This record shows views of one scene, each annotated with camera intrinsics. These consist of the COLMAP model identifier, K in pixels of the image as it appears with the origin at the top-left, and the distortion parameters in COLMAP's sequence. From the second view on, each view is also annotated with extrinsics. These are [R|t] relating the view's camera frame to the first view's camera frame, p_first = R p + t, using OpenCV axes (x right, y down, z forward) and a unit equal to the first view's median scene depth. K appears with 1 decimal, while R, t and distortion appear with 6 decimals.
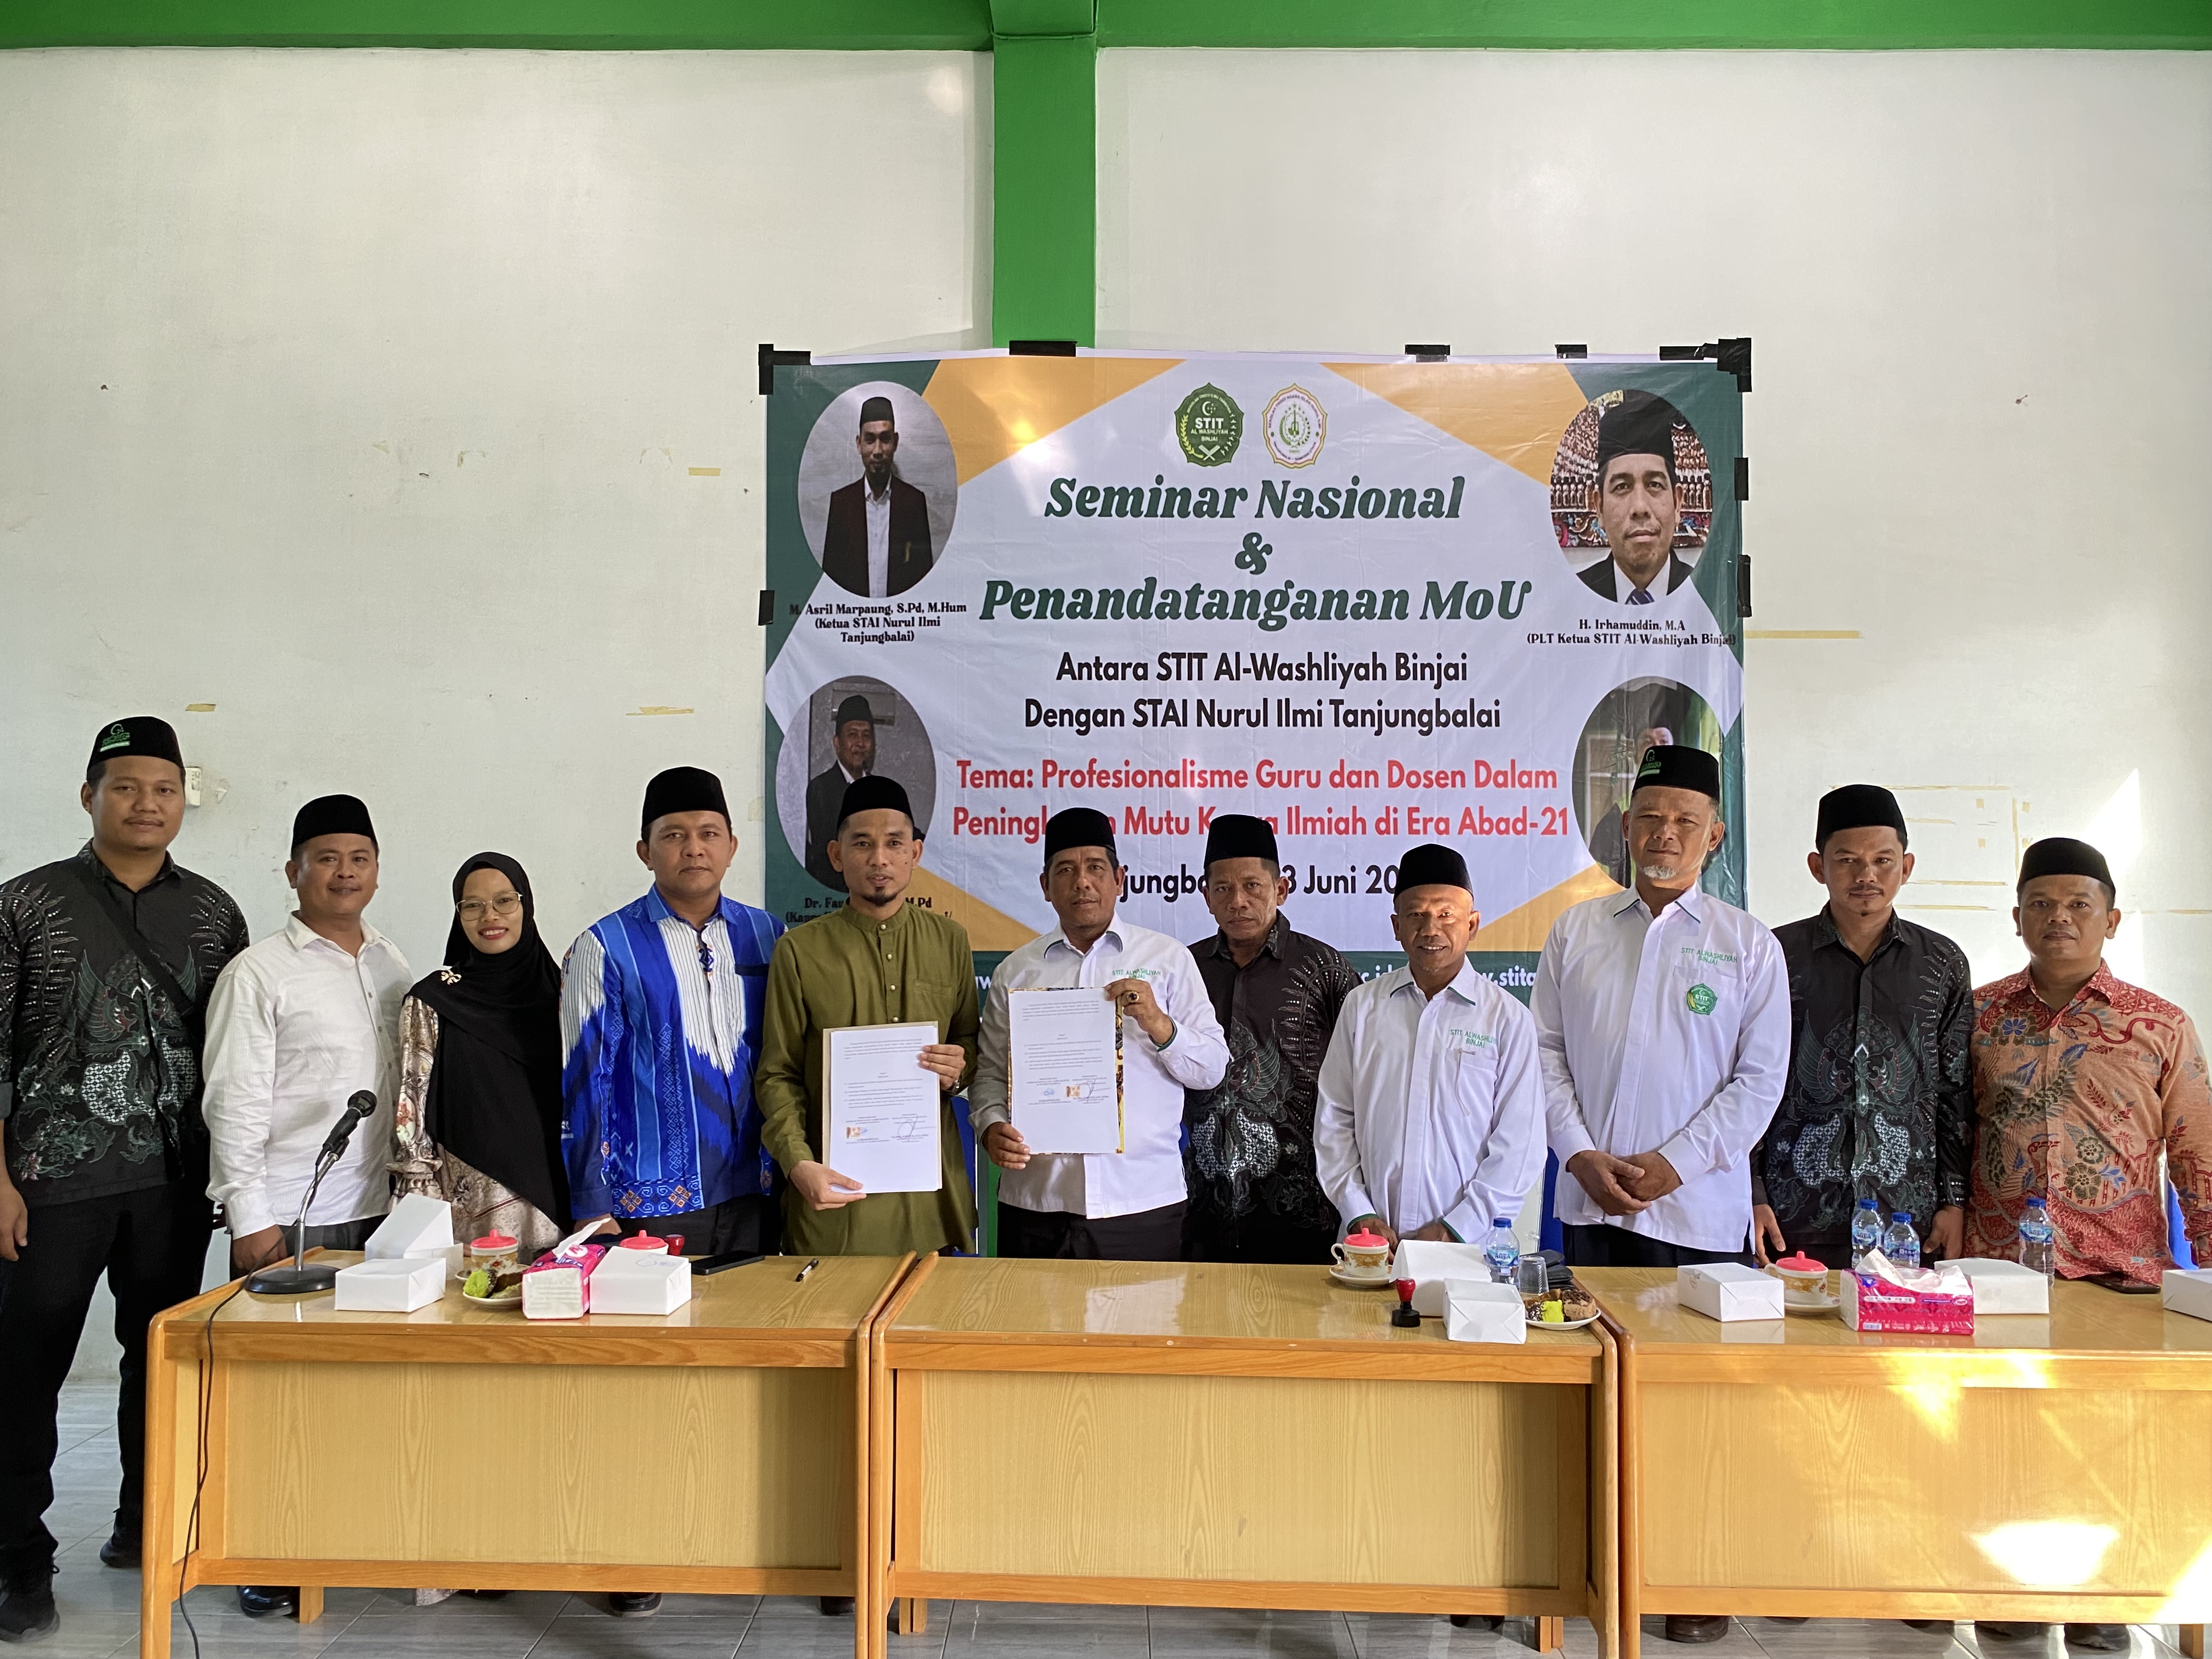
lens RADIAL K [[1694.1, 0, 1105.9], [0, 1694.1, 829.6], [0, 0, 1]] dist [0.058886, -0.047664]
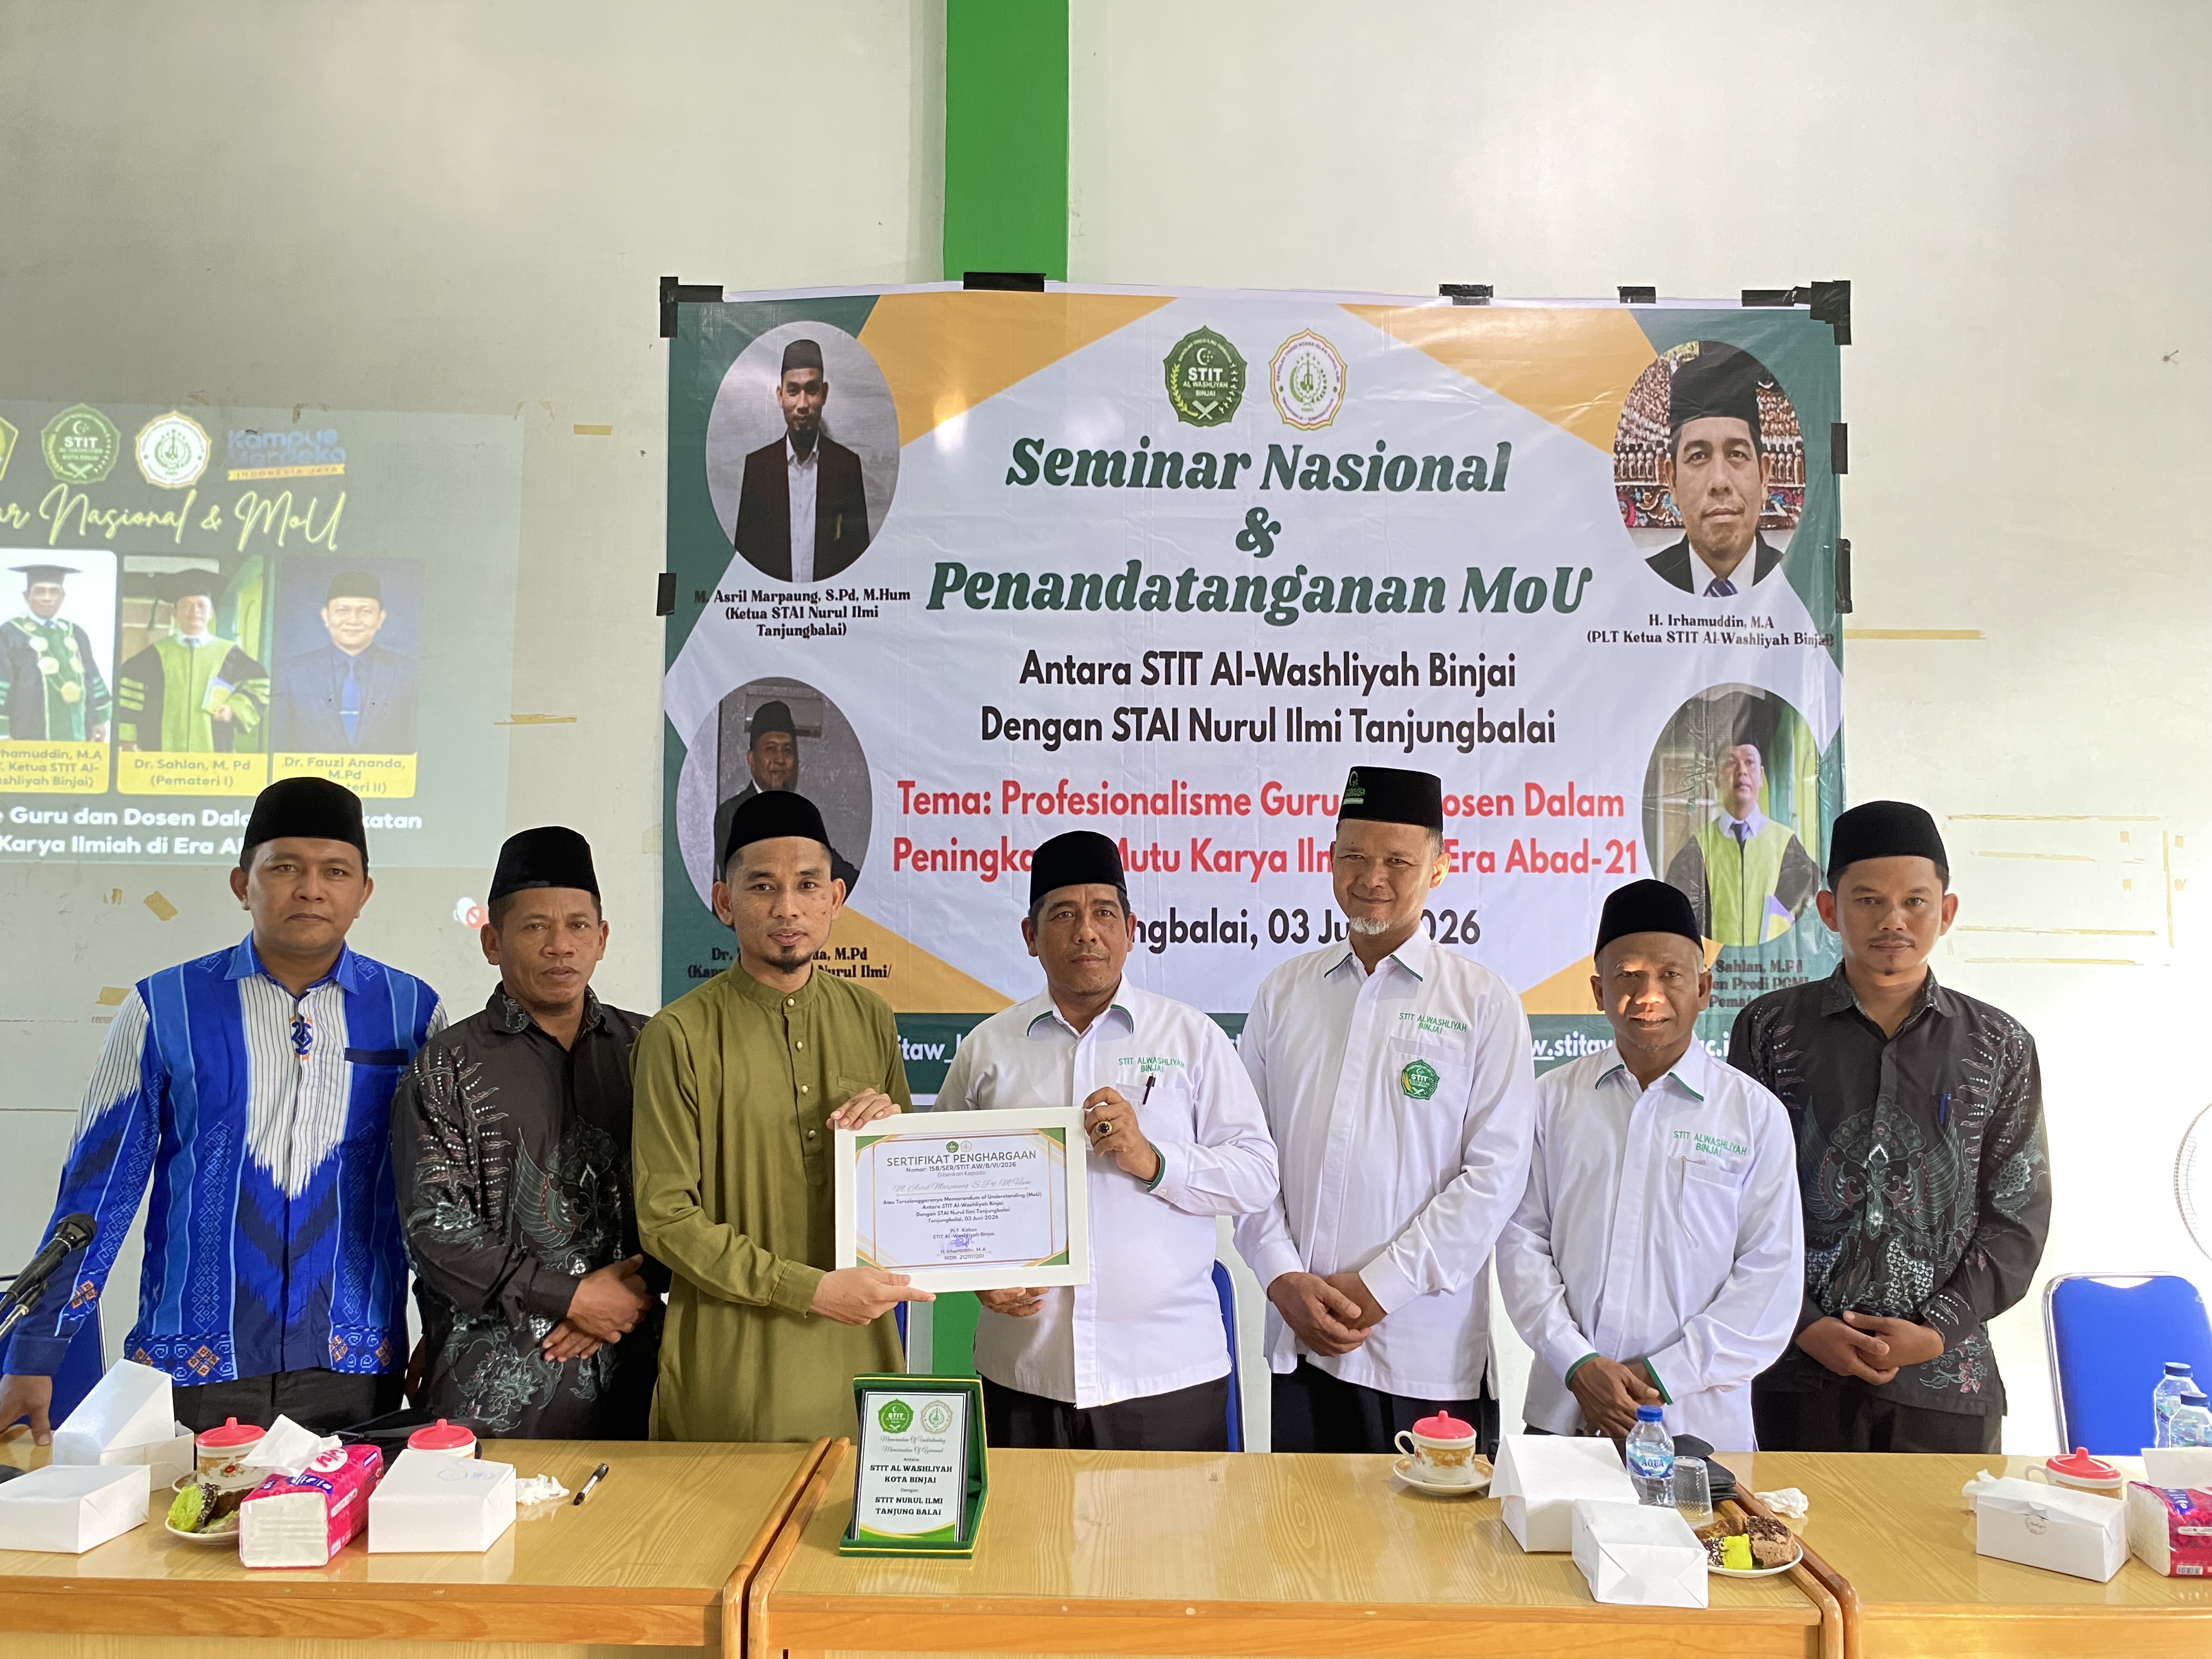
lens RADIAL K [[1694.1, 0, 1103.0], [0, 1694.1, 846.4], [0, 0, 1]] dist [0.058886, -0.047664]
pose [[0.999731, 0.003168, 0.022956, -0.007342], [-0.002767, 0.999843, -0.017480, 0.005176], [-0.023007, 0.017411, 0.999584, 0.176343]]
